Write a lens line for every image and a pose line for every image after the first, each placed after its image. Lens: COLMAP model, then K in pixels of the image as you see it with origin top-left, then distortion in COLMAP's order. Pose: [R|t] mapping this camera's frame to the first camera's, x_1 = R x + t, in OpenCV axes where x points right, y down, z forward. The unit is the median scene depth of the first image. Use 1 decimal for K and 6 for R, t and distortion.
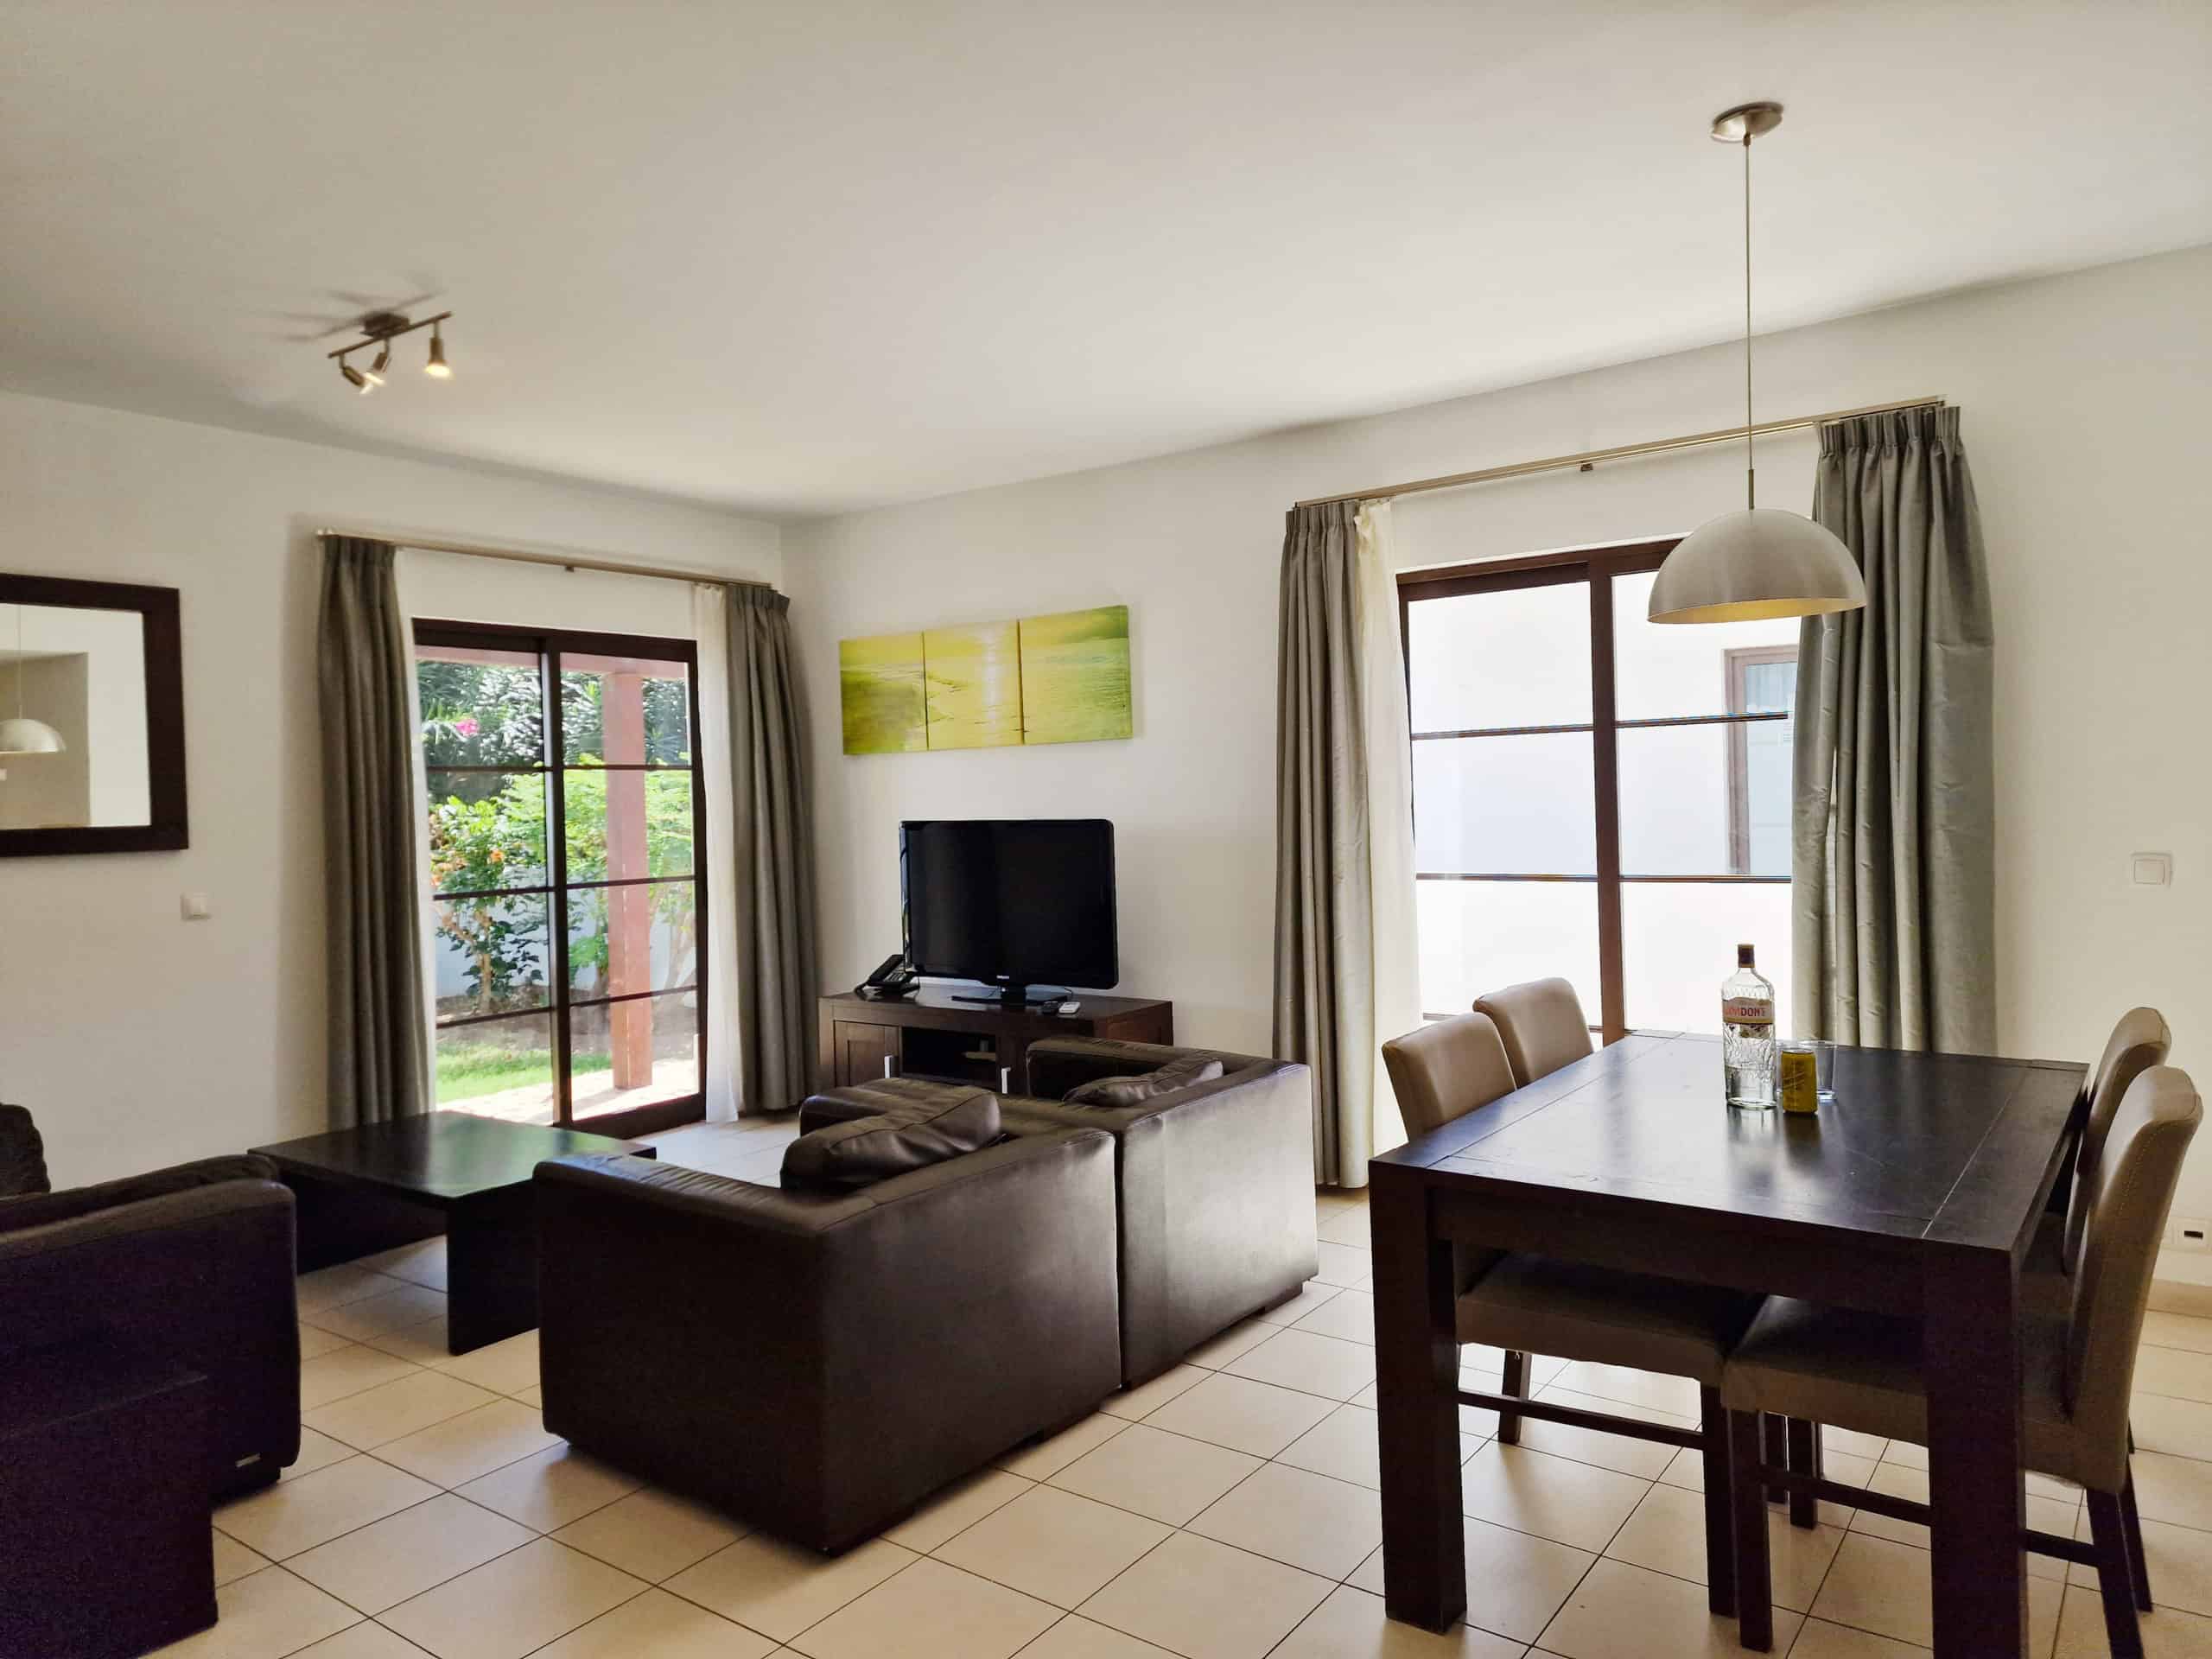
lens RADIAL K [[1459.5, 0, 1111.8], [0, 1459.5, 818.0], [0, 0, 1]] dist [0.071438, -0.080138]
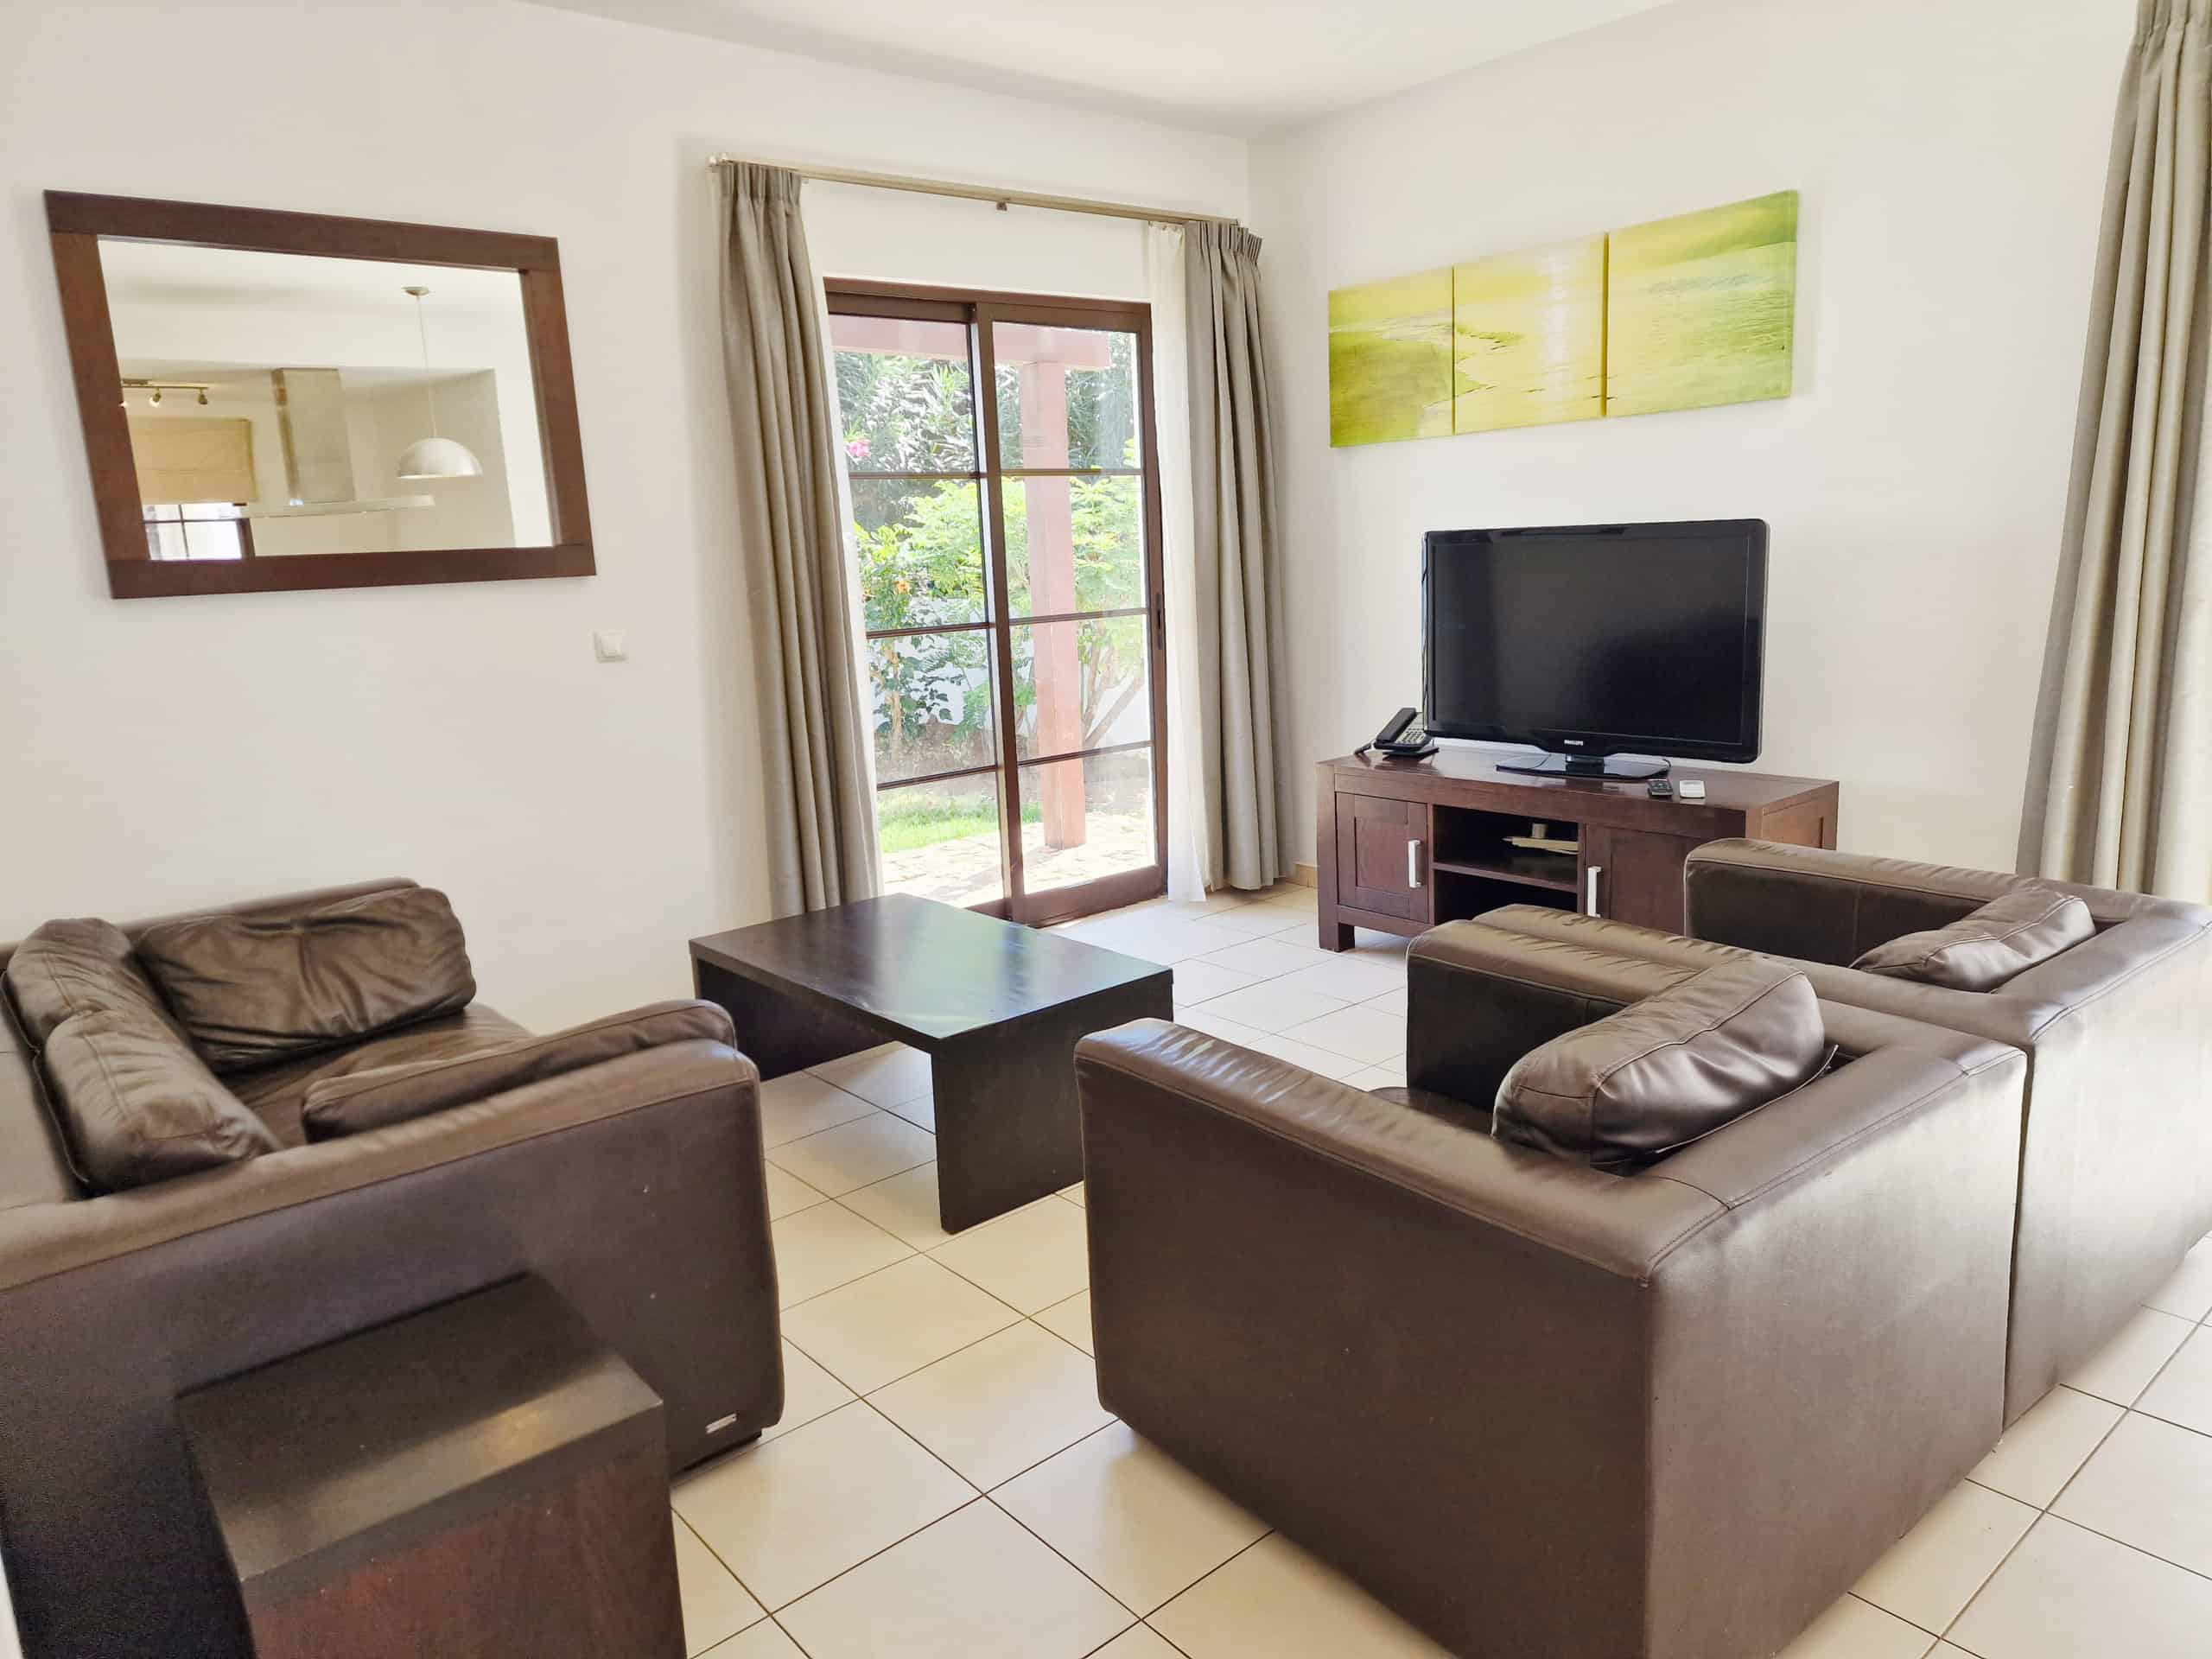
lens RADIAL K [[1493.2, 0, 1099.0], [0, 1493.2, 851.4], [0, 0, 1]] dist [0.074495, -0.068174]
pose [[0.968557, 0.034420, -0.246398, -0.110101], [0.015580, 0.980048, 0.198150, 0.007523], [0.248302, -0.195758, 0.948696, 0.190395]]
